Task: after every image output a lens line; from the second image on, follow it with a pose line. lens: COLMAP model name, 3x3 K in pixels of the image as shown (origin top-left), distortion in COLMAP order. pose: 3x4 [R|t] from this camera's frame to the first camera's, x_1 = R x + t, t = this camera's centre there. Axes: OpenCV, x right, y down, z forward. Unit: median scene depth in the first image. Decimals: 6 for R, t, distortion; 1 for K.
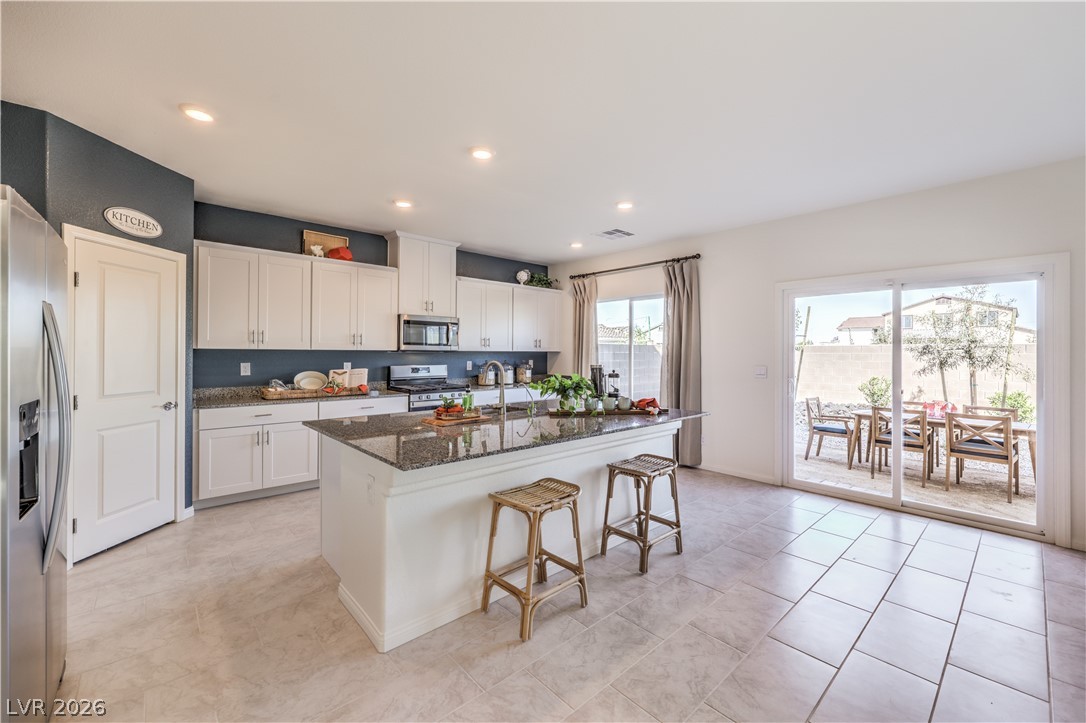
lens RADIAL K [[437.7, 0, 546.5], [0, 437.7, 351.3], [0, 0, 1]] dist [-0.000208, -0.000025]
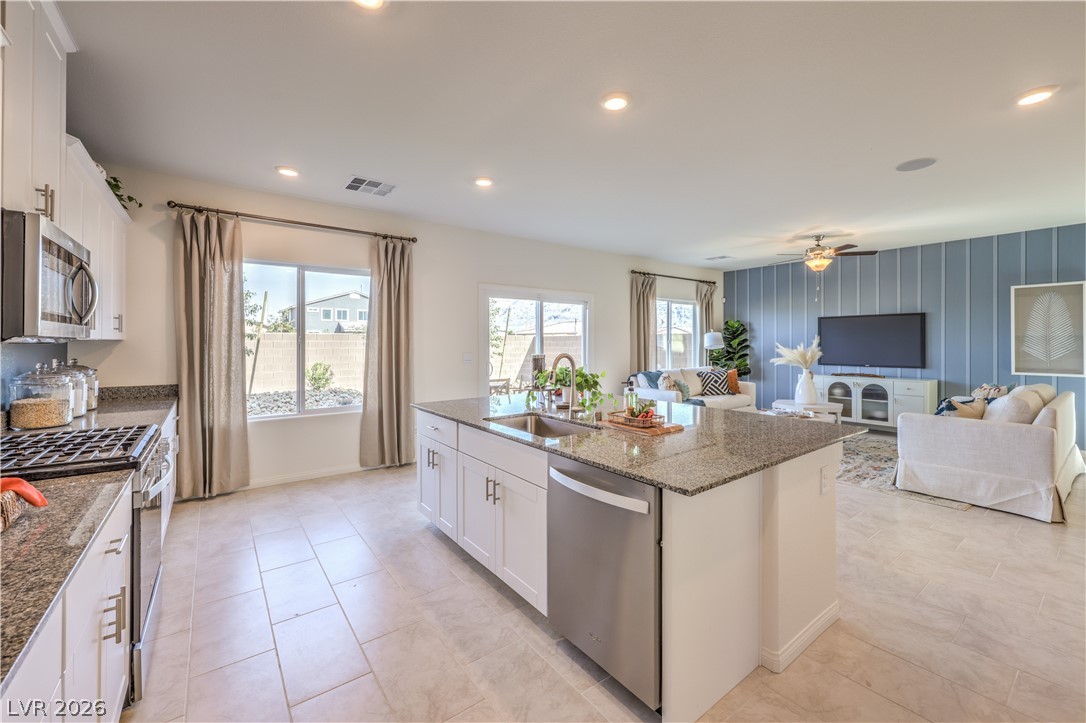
lens RADIAL K [[443.3, 0, 547.8], [0, 443.3, 341.8], [0, 0, 1]] dist [0.000643, -0.000012]
pose [[0.084686, -0.005303, 0.996394, -0.646437], [-0.002125, 0.999983, 0.005502, -0.001950], [-0.996405, -0.002583, 0.084673, 0.684925]]
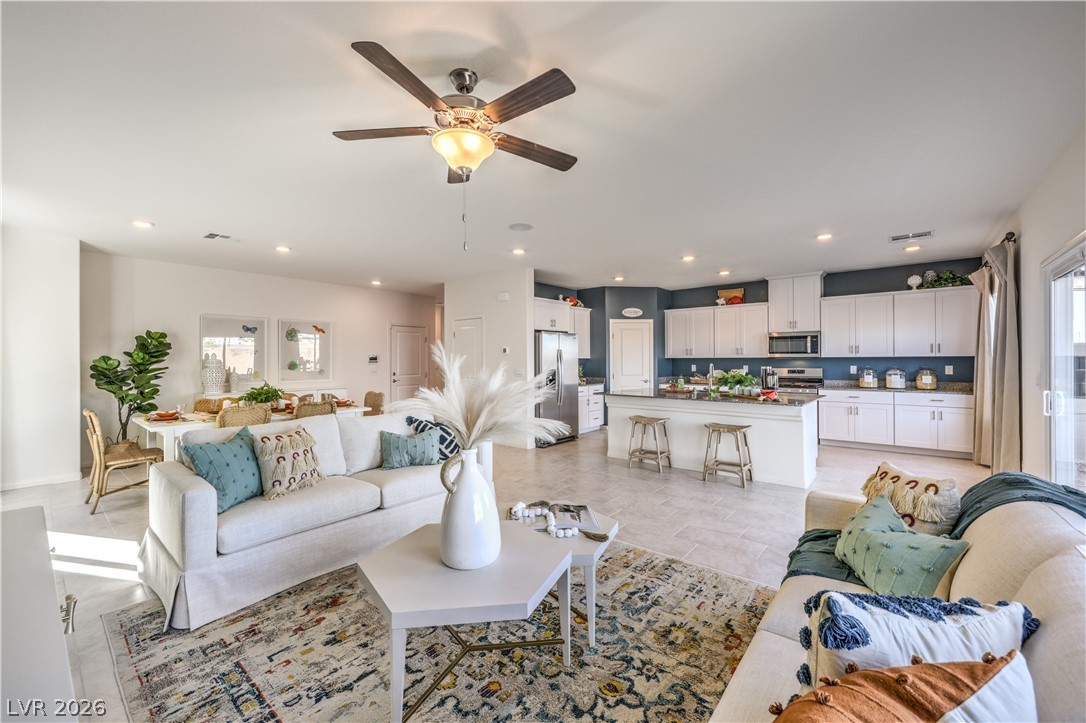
lens RADIAL K [[436.2, 0, 549.2], [0, 436.2, 358.4], [0, 0, 1]] dist [0.000623, -0.000138]
pose [[0.145531, -0.010112, -0.989302, 1.096632], [0.008719, 0.999922, -0.008938, 0.007762], [0.989315, -0.007325, 0.145608, 0.061145]]
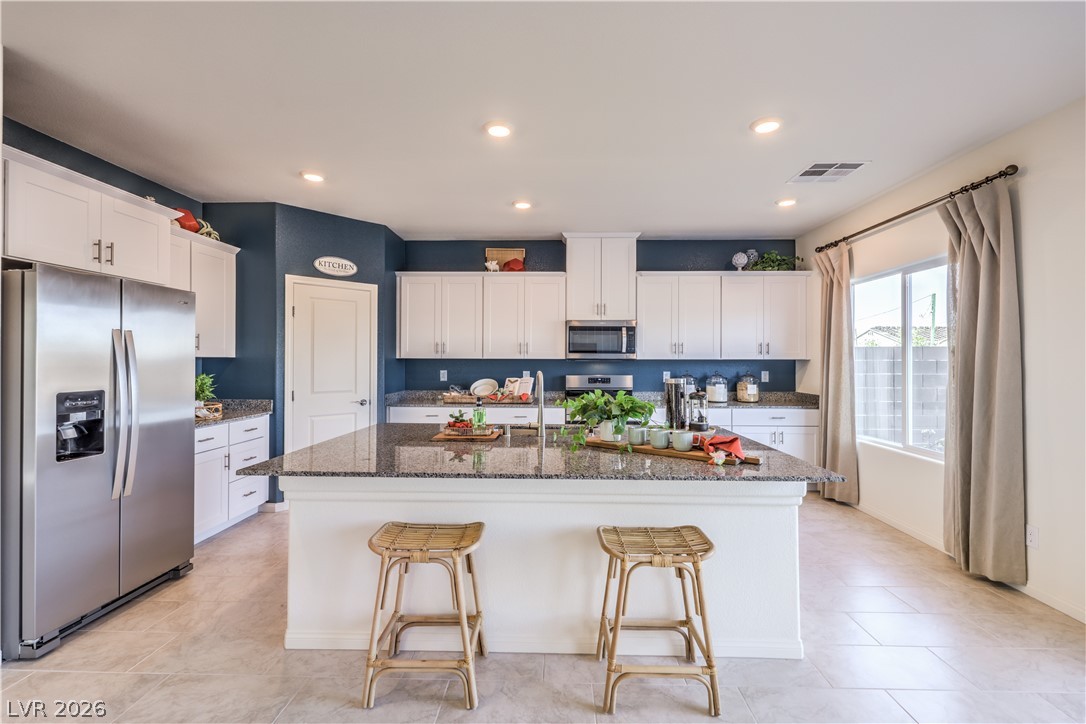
lens RADIAL K [[472.6, 0, 546.0], [0, 472.6, 356.1], [0, 0, 1]] dist [-0.000250, 0.000173]
pose [[0.724356, -0.009098, -0.689366, 0.360310], [0.002968, 0.999945, -0.010077, 0.001865], [0.689420, 0.005253, 0.724343, 0.254543]]
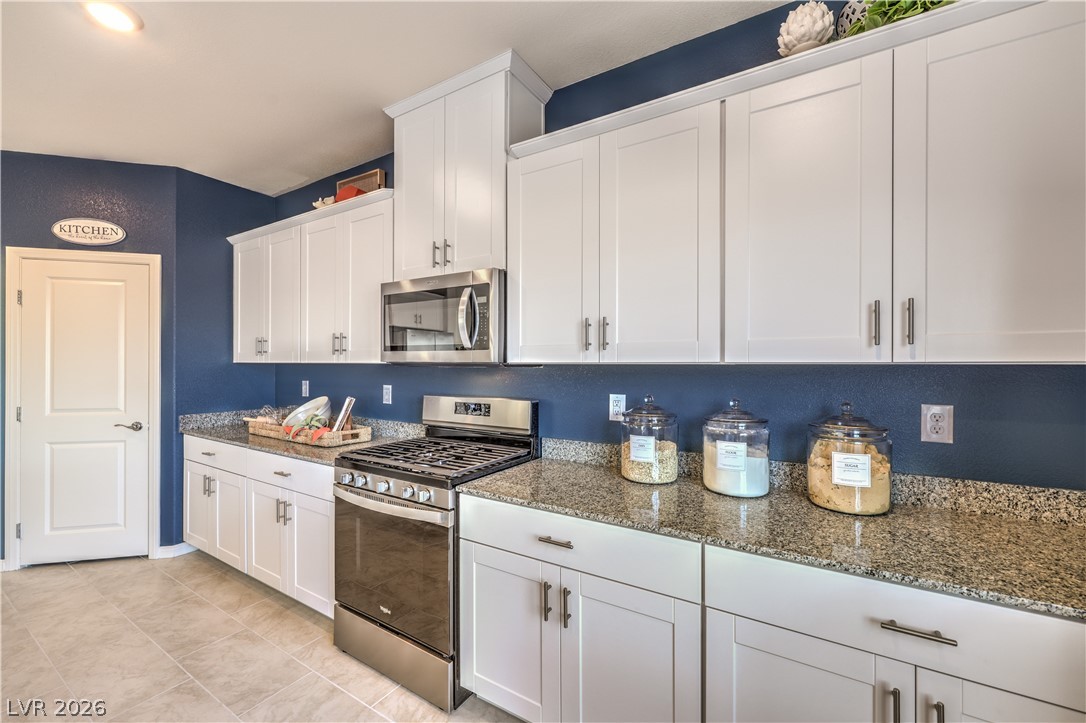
lens RADIAL K [[436.3, 0, 547.9], [0, 436.3, 363.9], [0, 0, 1]] dist [-0.002241, -0.000332]
pose [[0.278256, -0.007540, -0.960477, 0.166710], [-0.000272, 0.999969, -0.007928, 0.002541], [0.960507, 0.002467, 0.278245, 1.122849]]
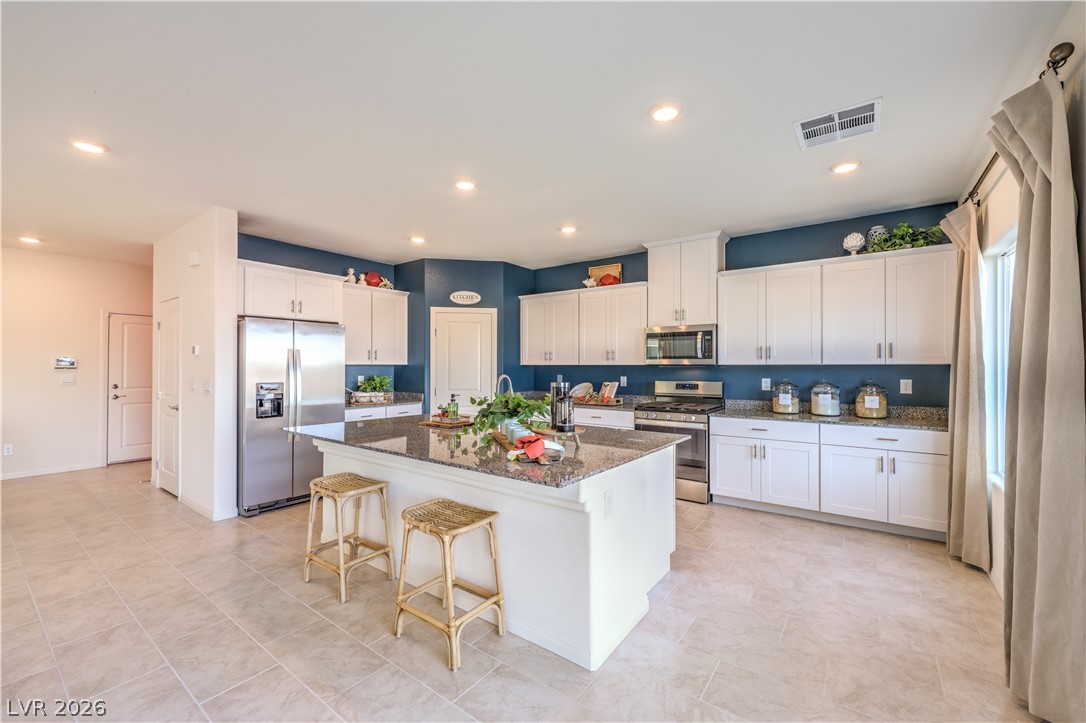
lens RADIAL K [[436.3, 0, 547.9], [0, 436.3, 363.9], [0, 0, 1]] dist [-0.002241, -0.000332]
pose [[0.205342, -0.011264, -0.978626, 0.619397], [0.003143, 0.999936, -0.010849, 0.005898], [0.978685, -0.000848, 0.205364, 0.635184]]
